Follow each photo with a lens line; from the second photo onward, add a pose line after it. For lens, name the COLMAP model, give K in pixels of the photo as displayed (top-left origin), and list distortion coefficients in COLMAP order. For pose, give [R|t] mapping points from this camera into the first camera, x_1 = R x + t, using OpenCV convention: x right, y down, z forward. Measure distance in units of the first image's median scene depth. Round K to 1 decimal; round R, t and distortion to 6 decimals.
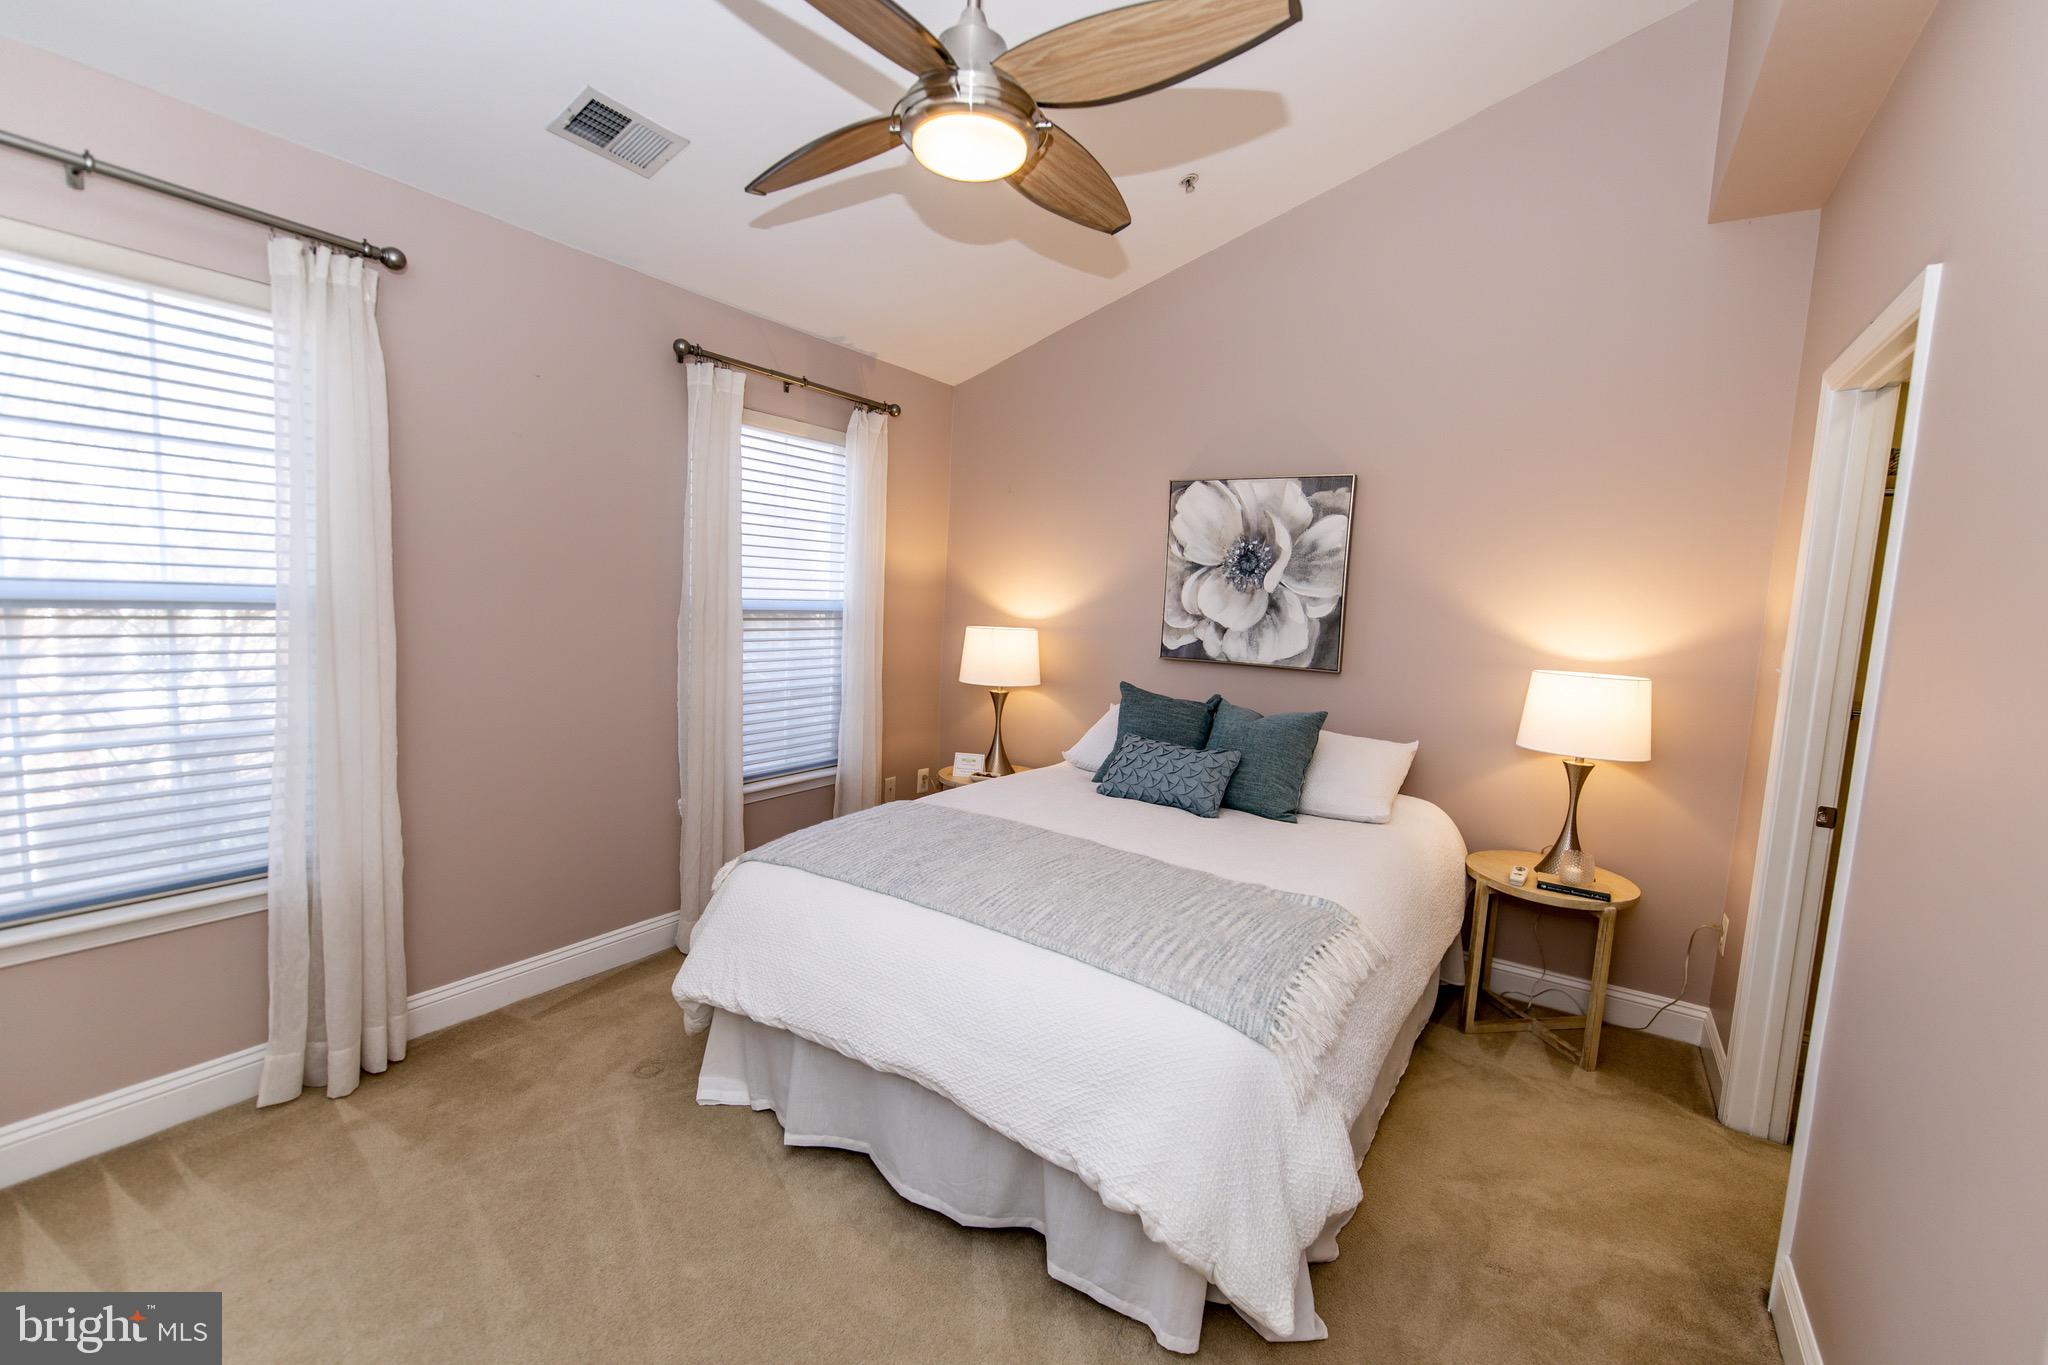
lens RADIAL K [[875.8, 0, 1035.3], [0, 875.8, 689.2], [0, 0, 1]] dist [0.005336, -0.000829]
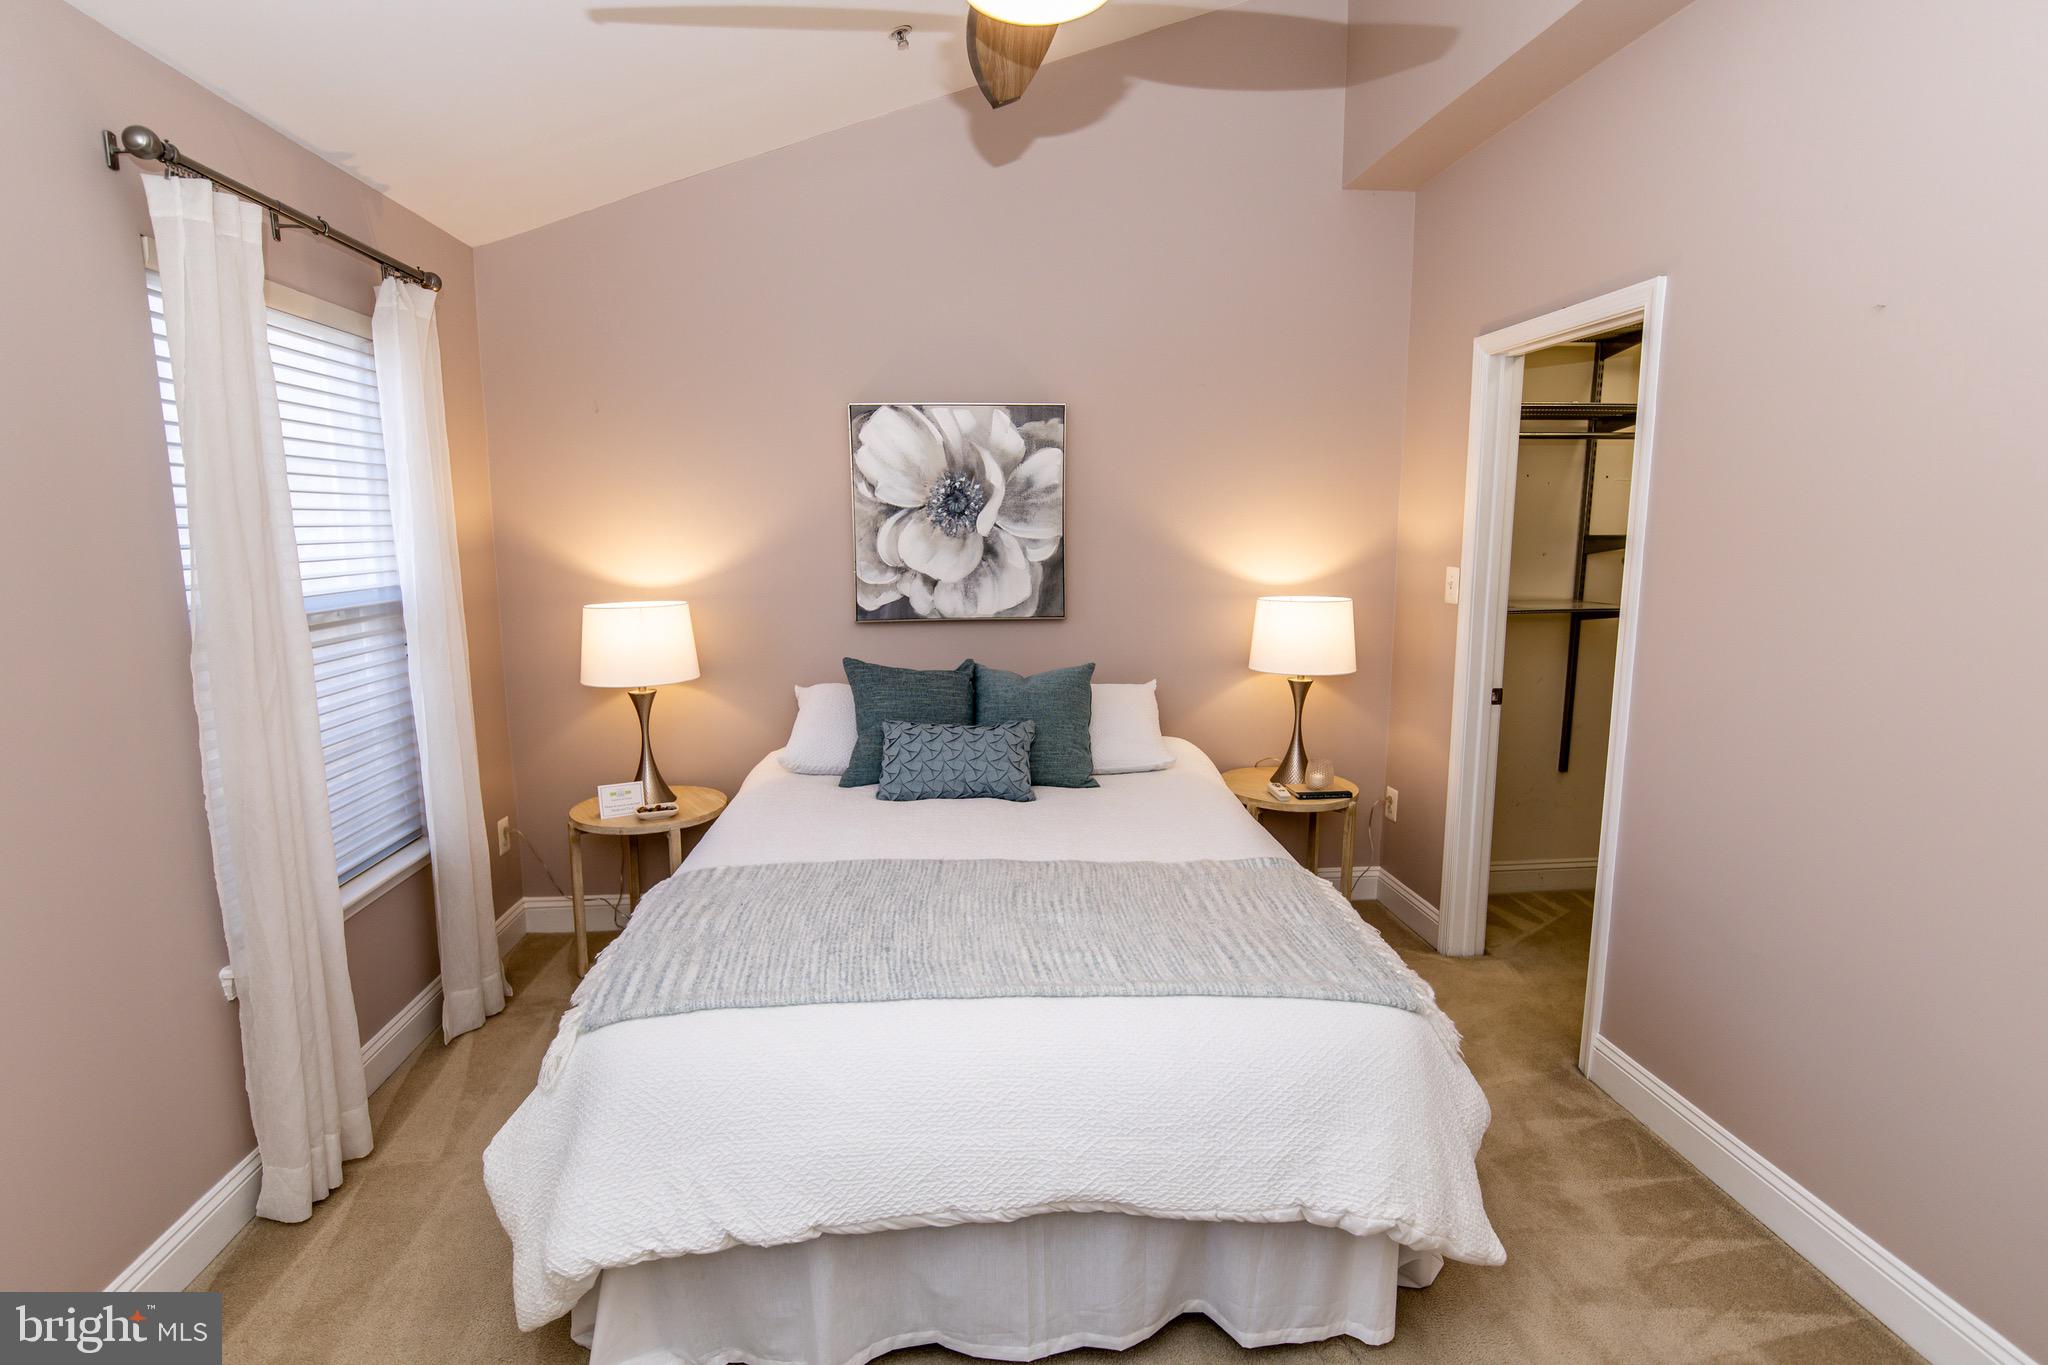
lens RADIAL K [[1011.8, 0, 1024.0], [0, 1011.8, 682.5], [0, 0, 1]] dist [0.001493, 0.000549]
pose [[0.790765, -0.145314, 0.594621, -0.337750], [0.109539, 0.989326, 0.096100, -0.059536], [-0.602239, -0.010859, 0.798242, 0.164263]]
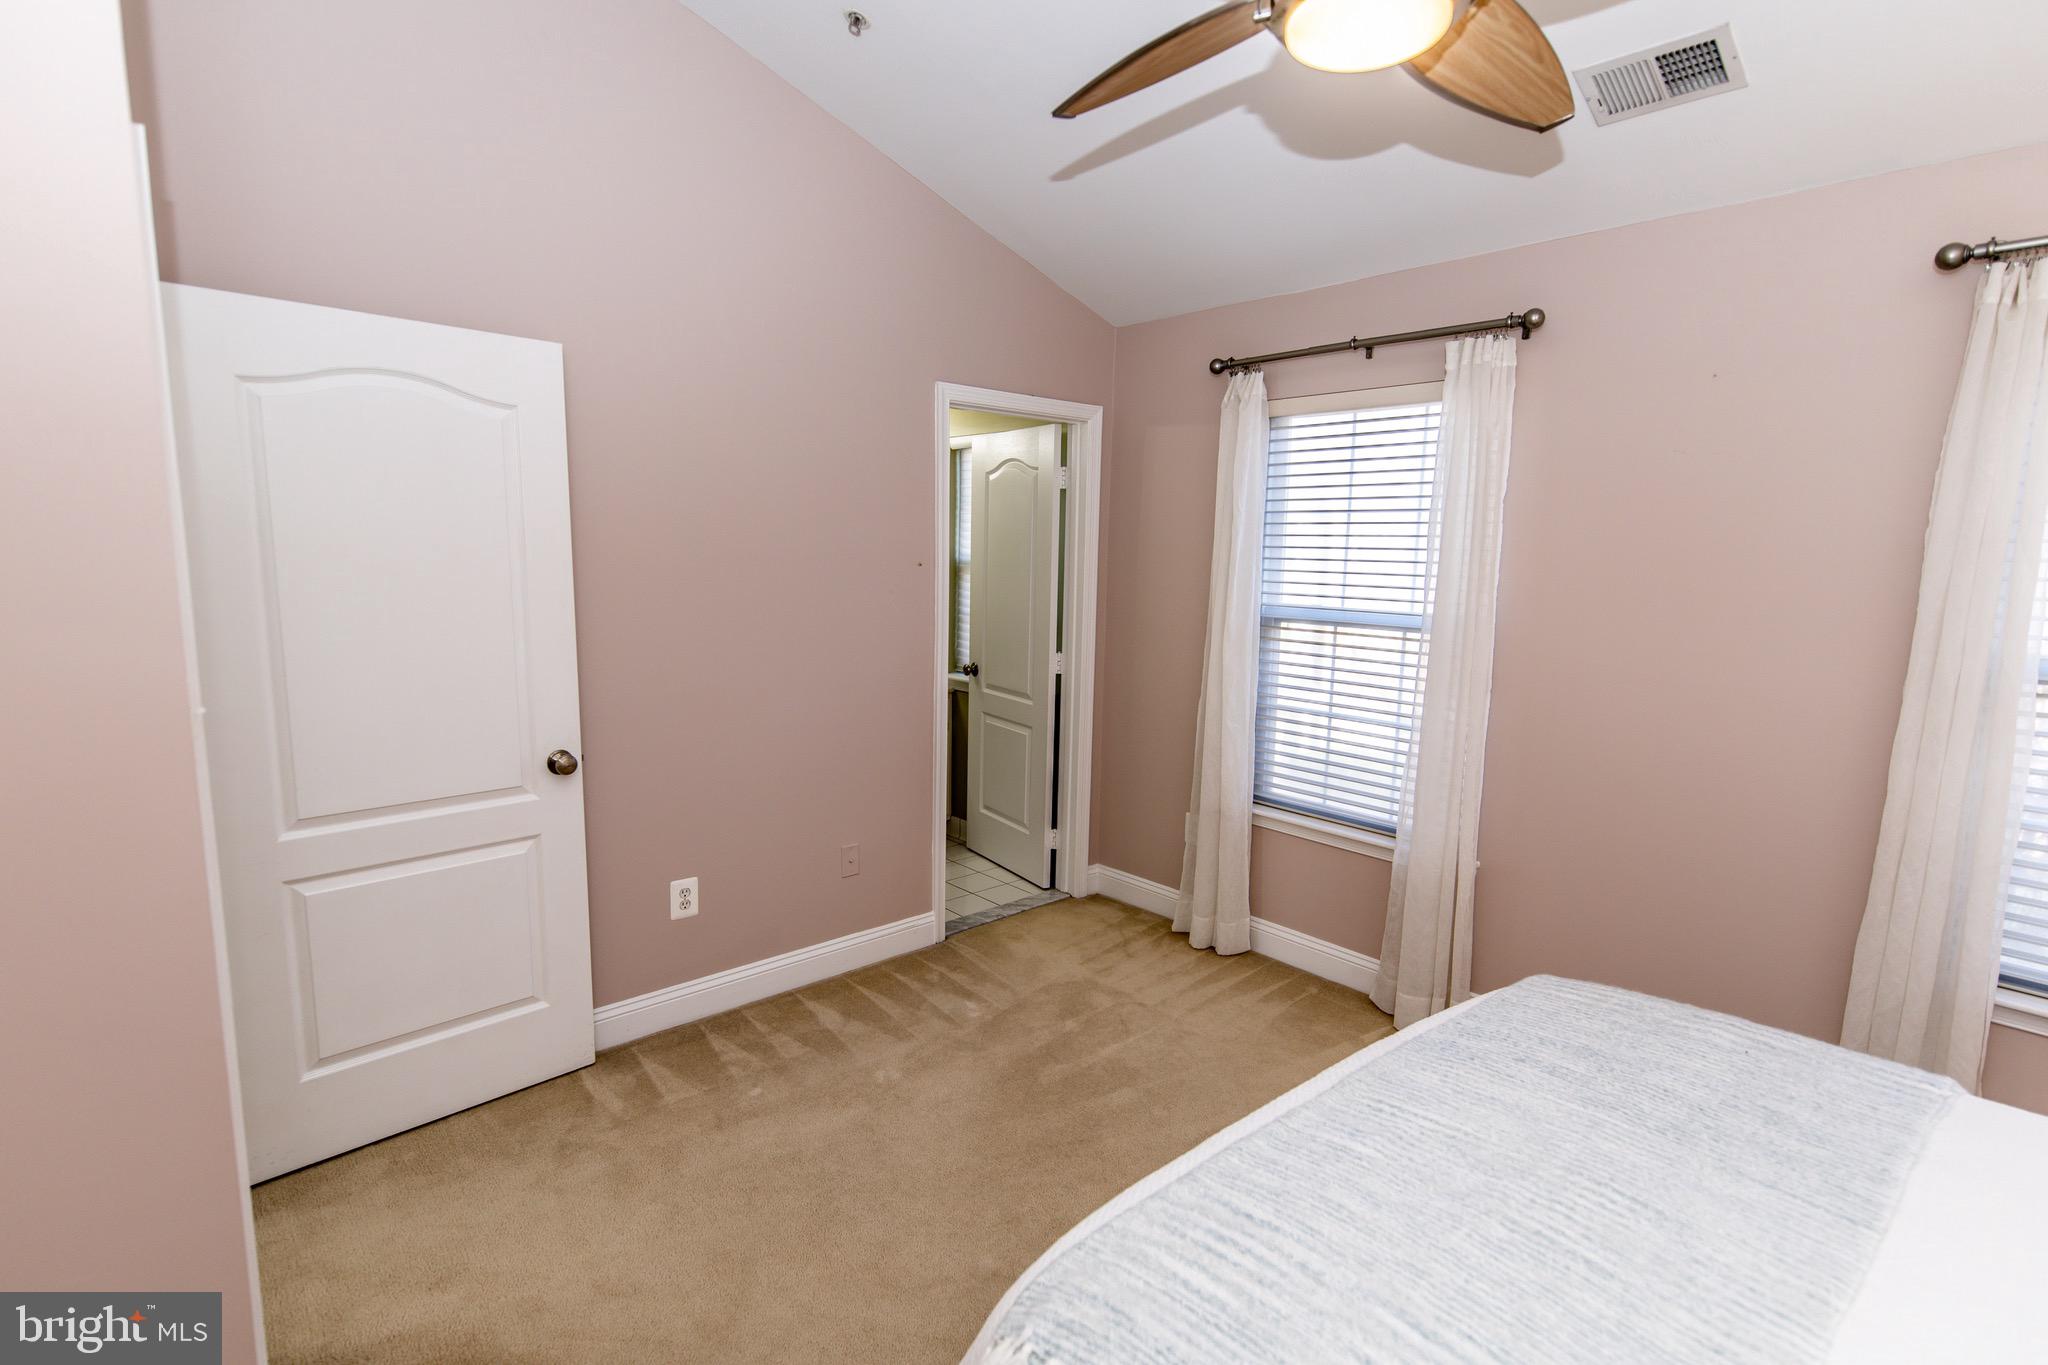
lens RADIAL K [[992.7, 0, 1031.3], [0, 992.7, 685.3], [0, 0, 1]] dist [-0.002315, -0.000074]
pose [[-0.288377, 0.074738, -0.954596, 0.414550], [-0.148605, 0.981376, 0.121727, -0.065920], [0.945915, 0.176961, -0.271900, 0.527497]]
